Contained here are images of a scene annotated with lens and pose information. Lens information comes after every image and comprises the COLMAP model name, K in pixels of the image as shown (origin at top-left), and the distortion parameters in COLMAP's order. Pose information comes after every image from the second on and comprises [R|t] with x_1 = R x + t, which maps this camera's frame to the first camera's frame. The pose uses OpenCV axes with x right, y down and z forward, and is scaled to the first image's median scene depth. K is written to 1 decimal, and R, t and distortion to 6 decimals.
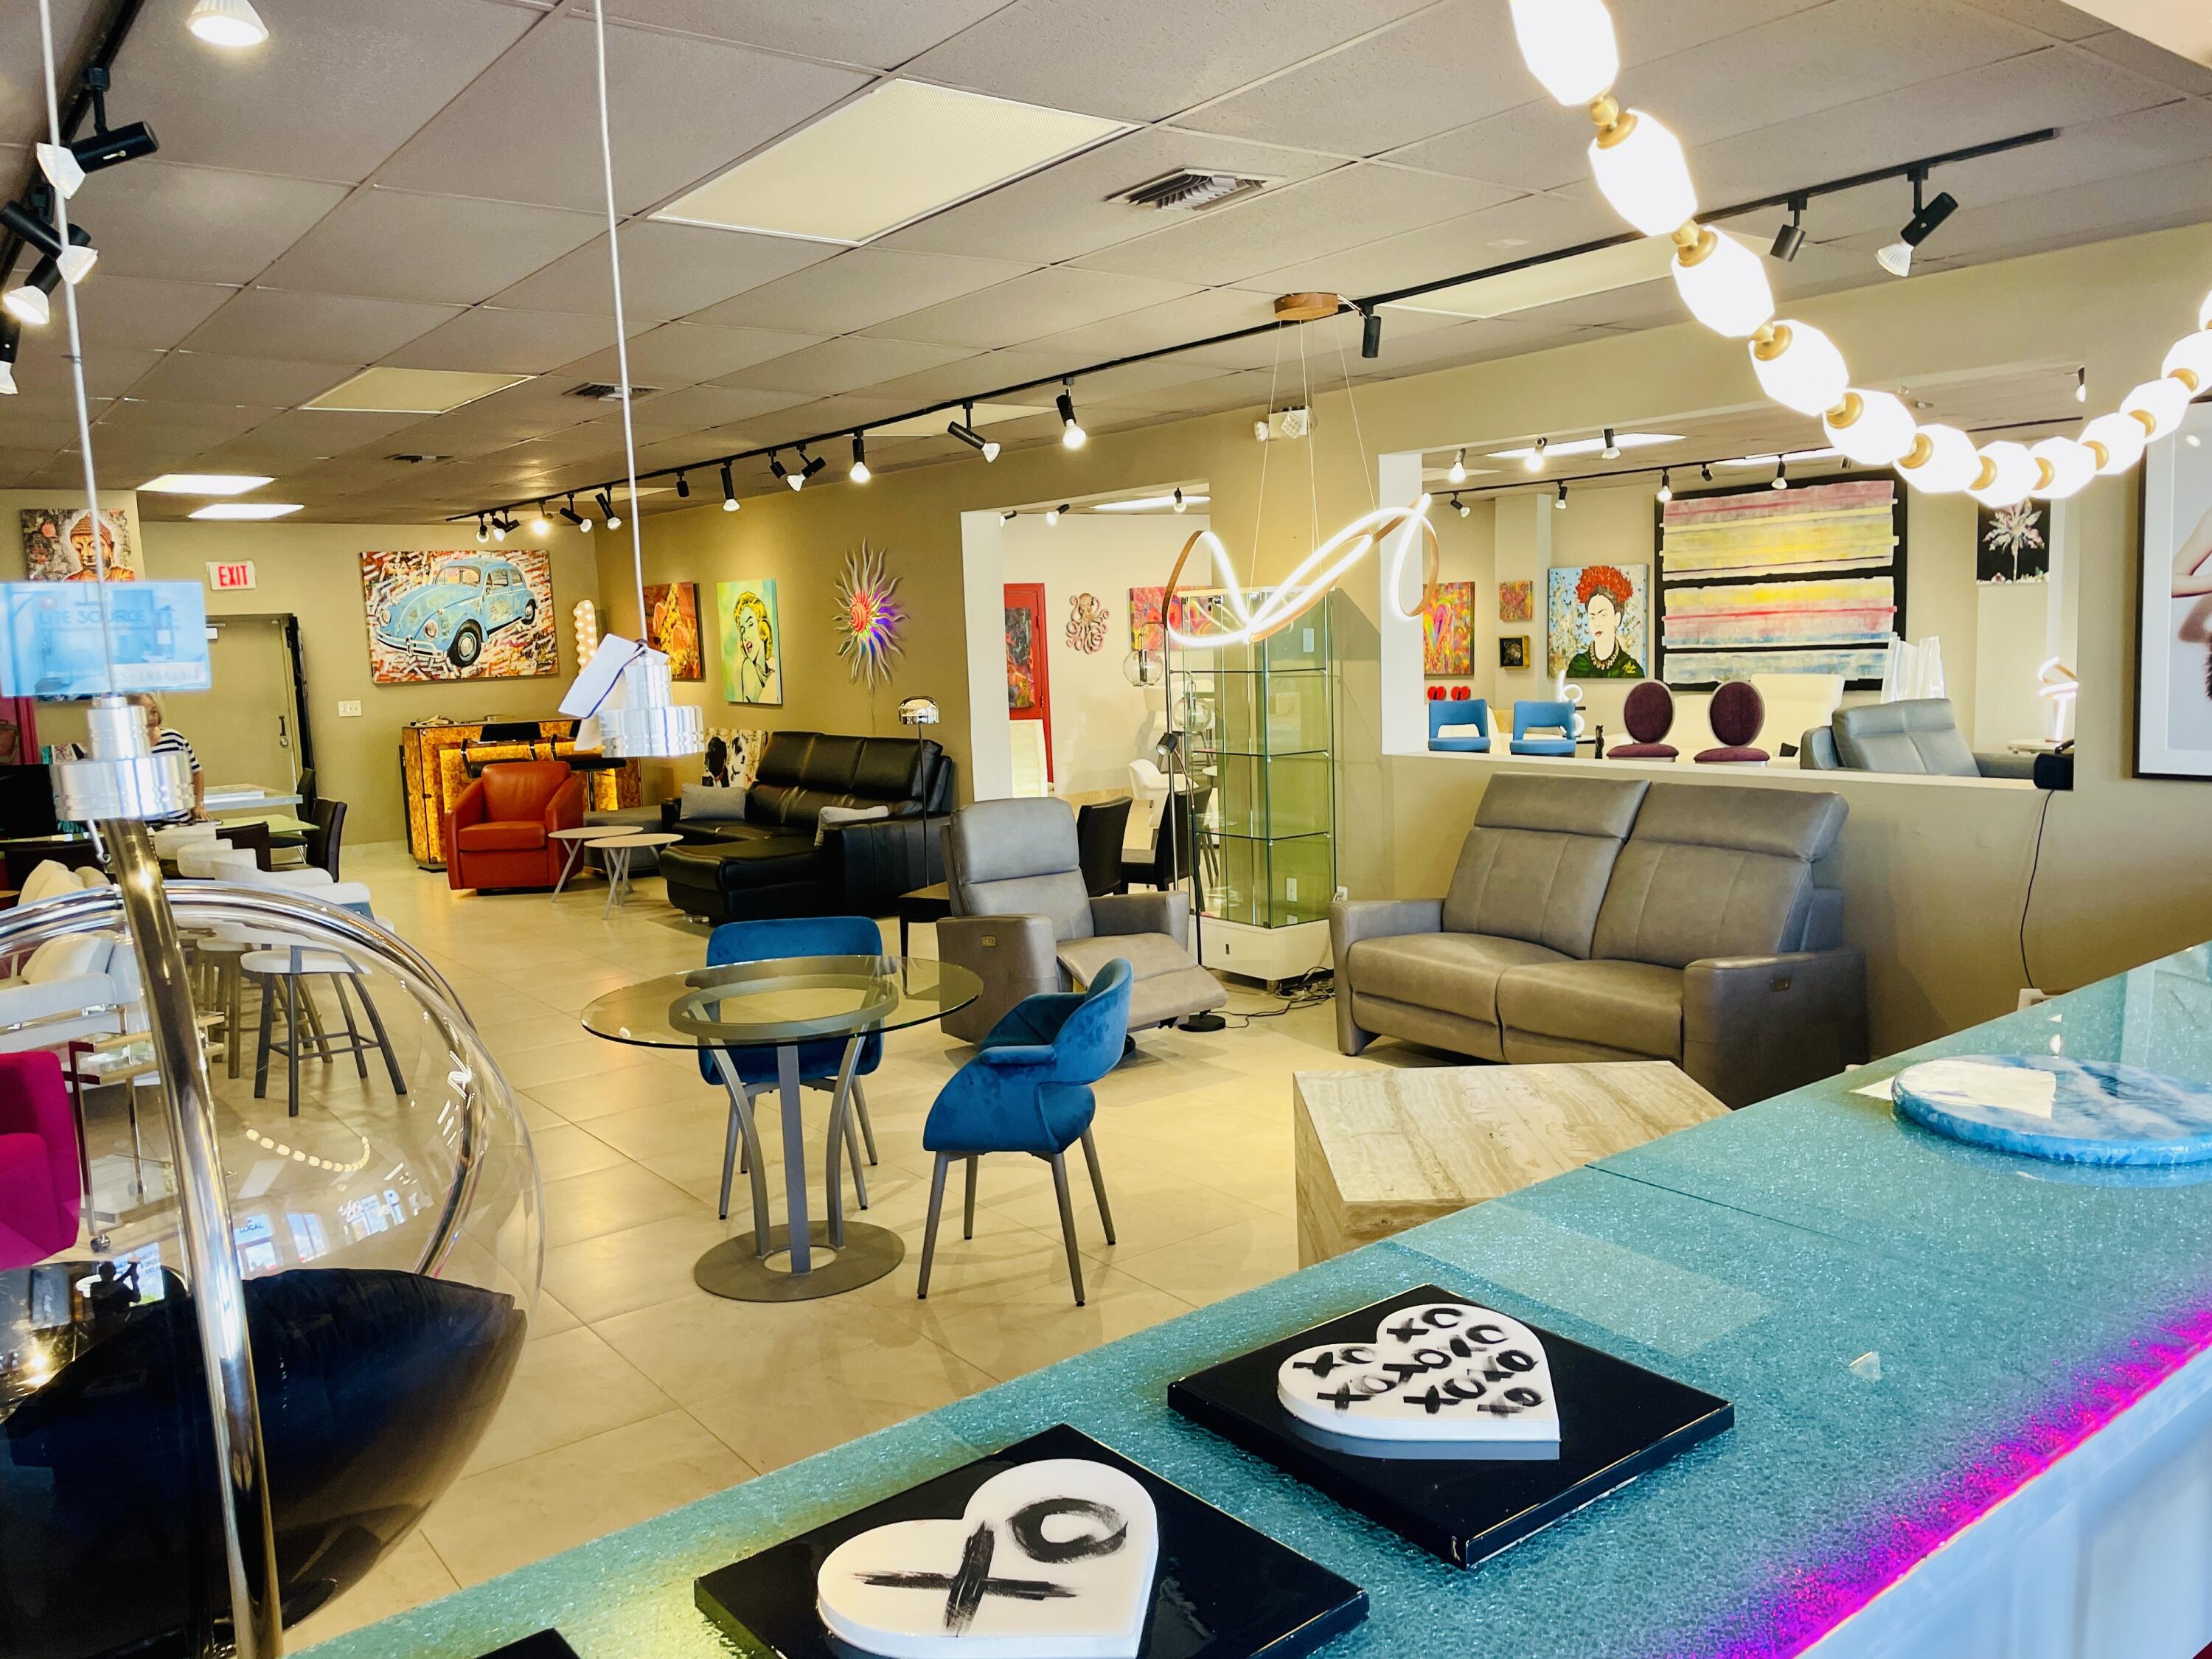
lens RADIAL K [[1679.0, 0, 1110.2], [0, 1679.0, 828.1], [0, 0, 1]] dist [0.090605, -0.114822]
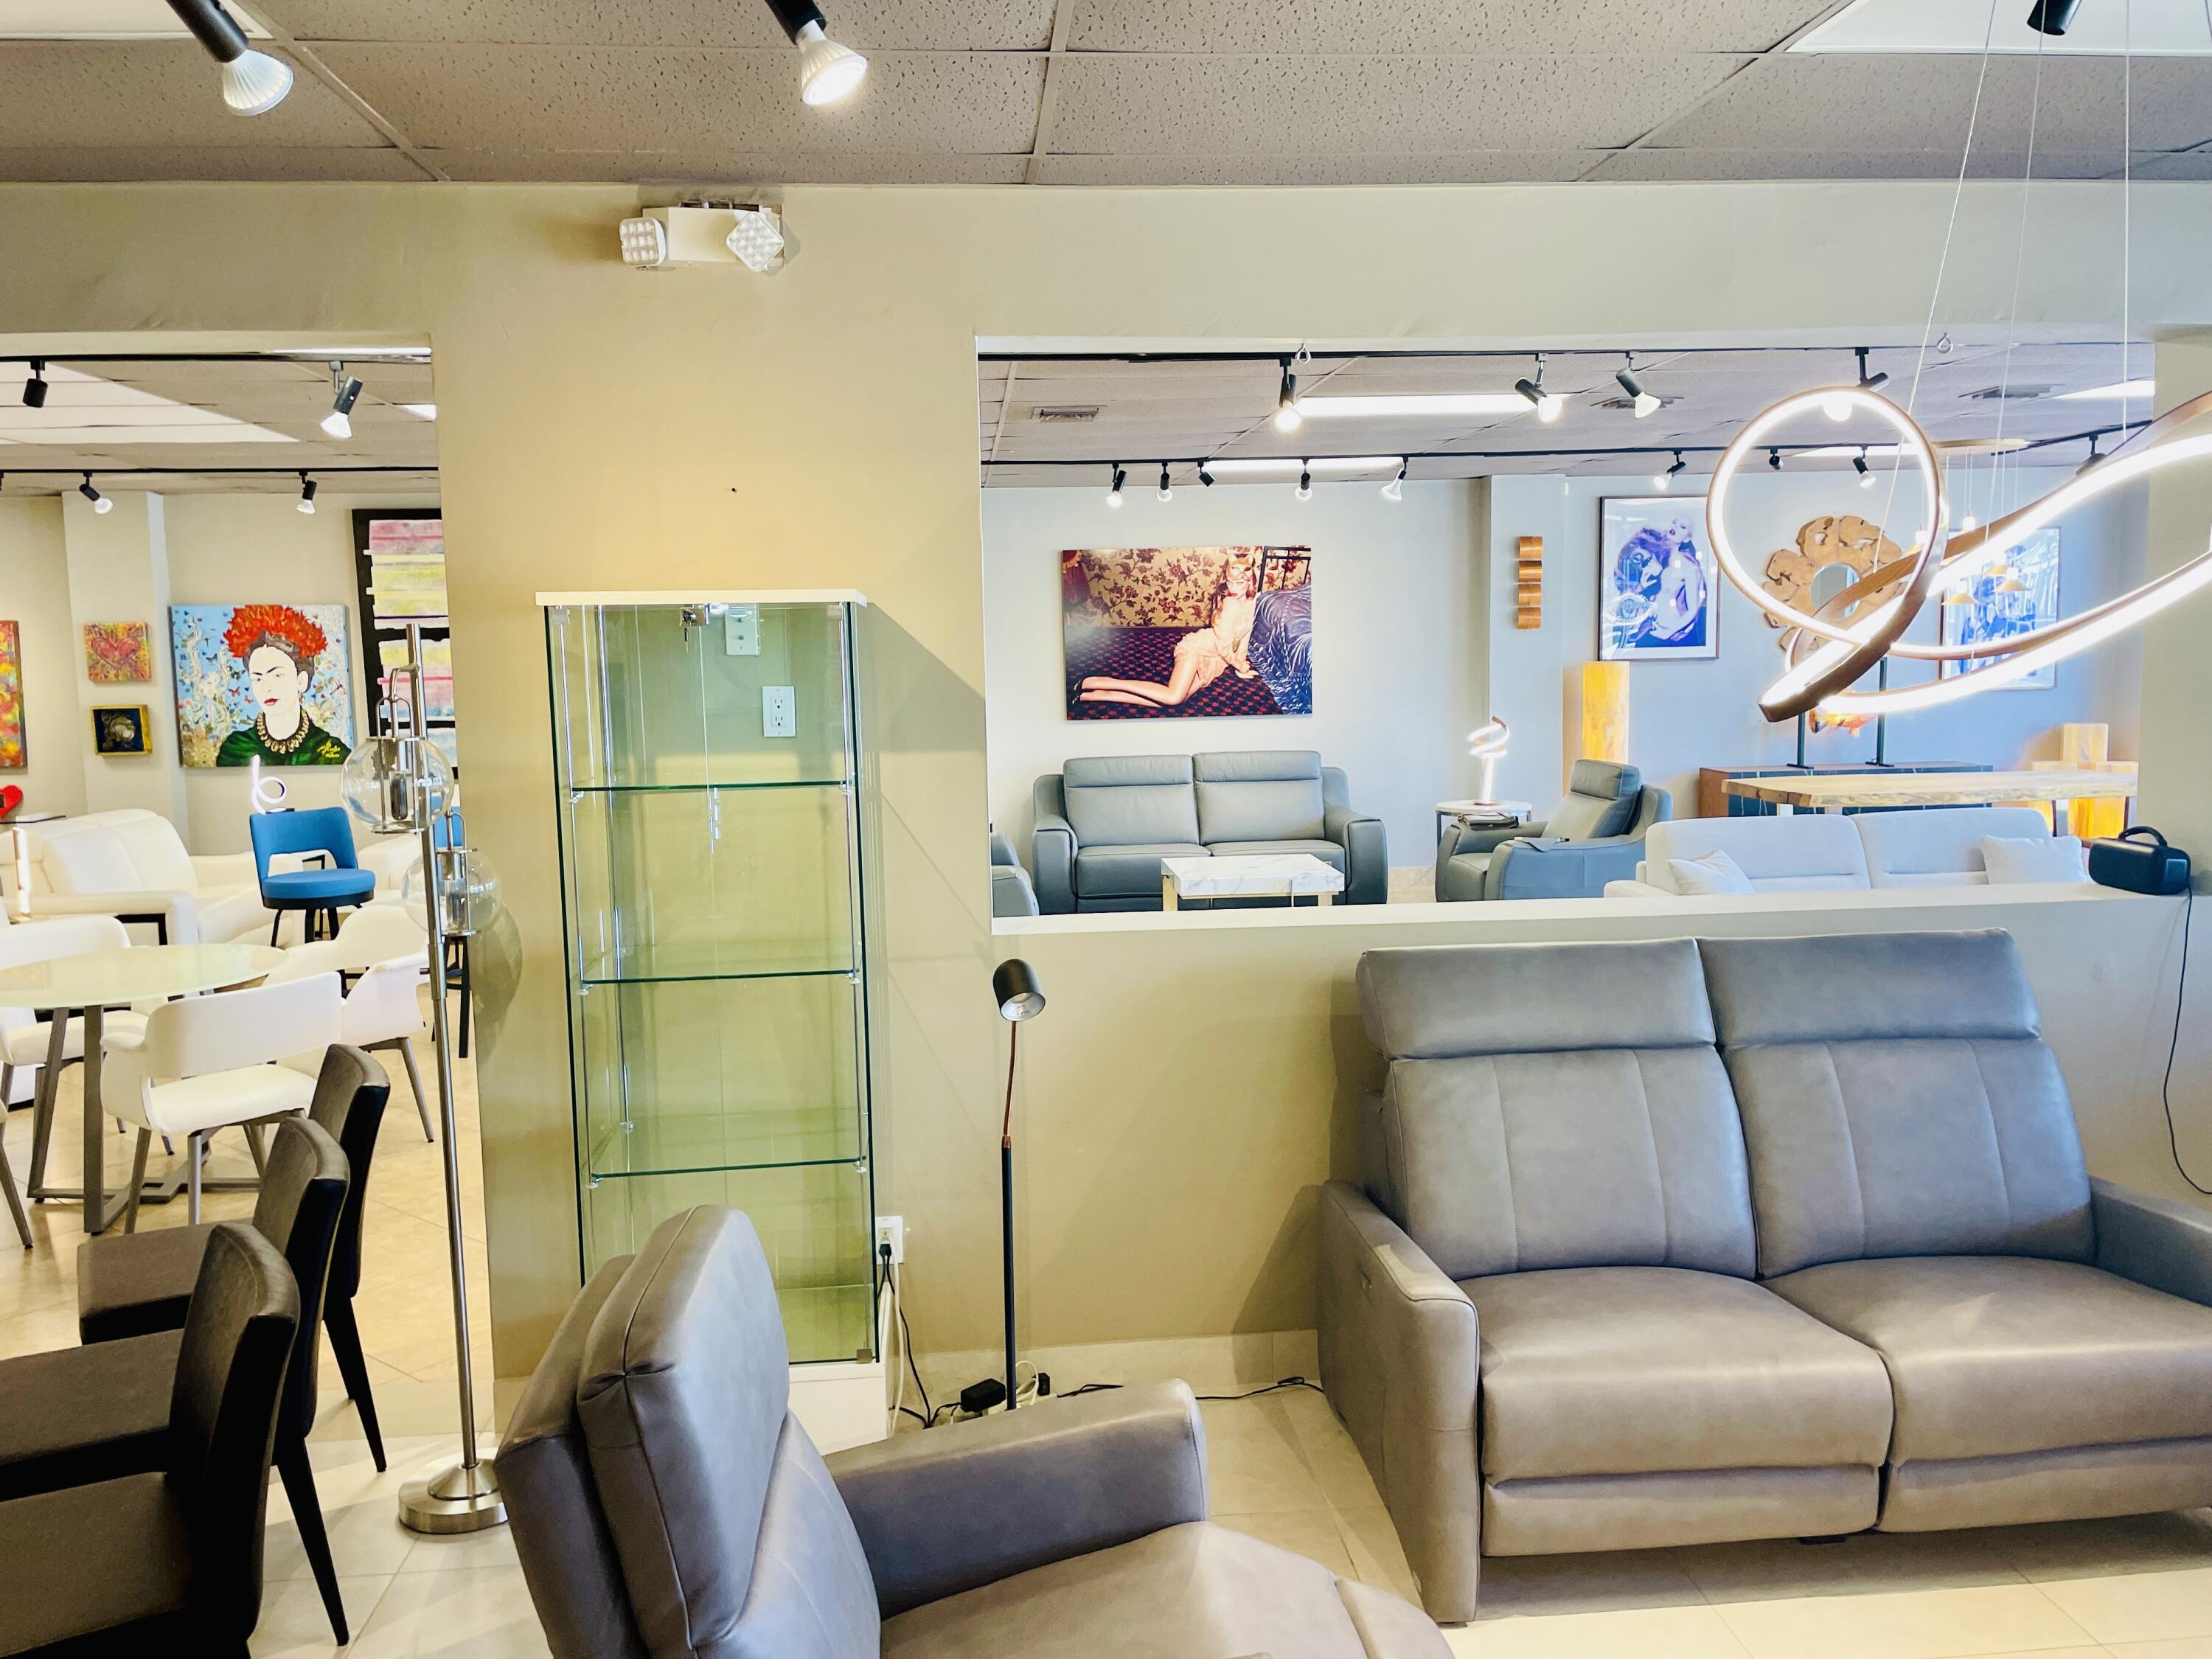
lens RADIAL K [[1679.0, 0, 1103.5], [0, 1679.0, 811.7], [0, 0, 1]] dist [0.090605, -0.114822]
pose [[0.536825, -0.060639, 0.841512, -0.125313], [0.103089, 0.994655, 0.005911, -0.042024], [-0.837372, 0.083577, 0.540207, 0.366052]]
